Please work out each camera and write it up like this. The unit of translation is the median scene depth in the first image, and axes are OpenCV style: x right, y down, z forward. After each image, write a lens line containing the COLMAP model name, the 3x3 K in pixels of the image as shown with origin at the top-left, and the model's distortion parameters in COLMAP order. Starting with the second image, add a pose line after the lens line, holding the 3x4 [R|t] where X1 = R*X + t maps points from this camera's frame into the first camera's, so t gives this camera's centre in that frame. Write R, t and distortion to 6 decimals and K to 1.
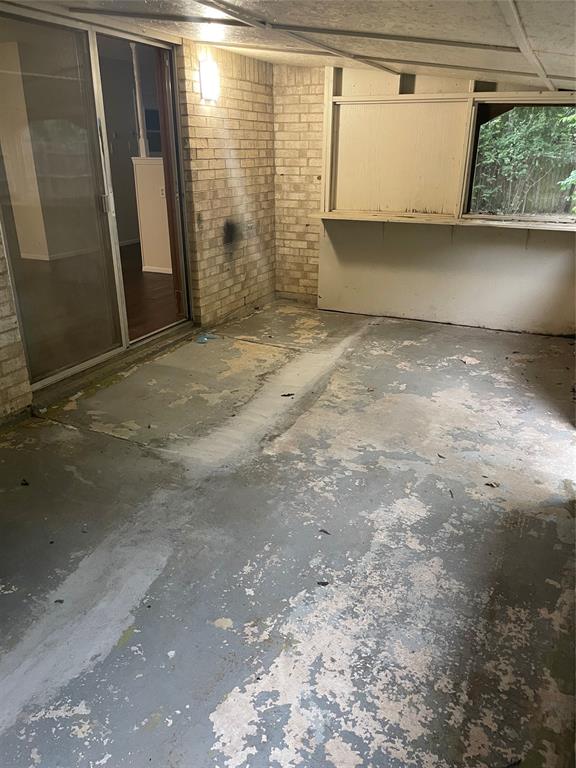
lens RADIAL K [[583.6, 0, 288.0], [0, 583.6, 384.0], [0, 0, 1]] dist [0.094300, -0.121458]
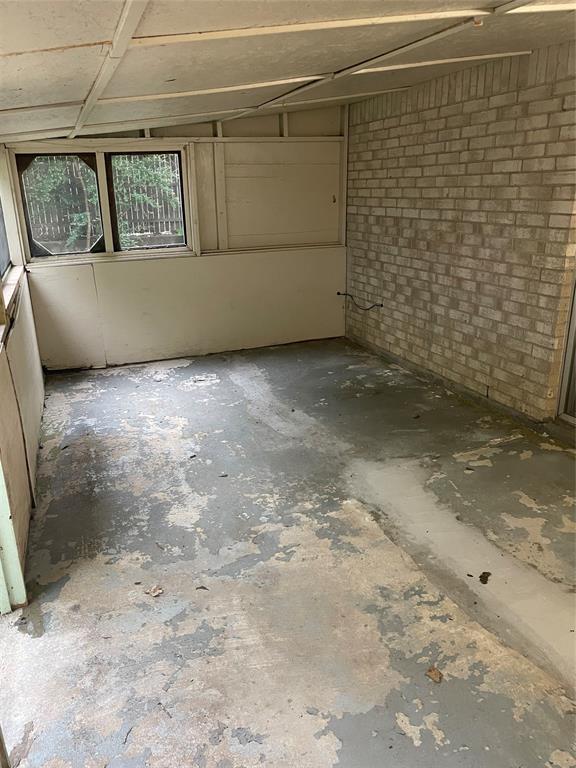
lens RADIAL K [[583.6, 0, 288.0], [0, 583.6, 384.0], [0, 0, 1]] dist [0.094300, -0.121458]
pose [[-0.707082, 0.233562, -0.667446, 0.639722], [-0.246871, 0.802954, 0.542512, -0.535965], [0.662639, 0.548373, -0.510095, 1.342383]]
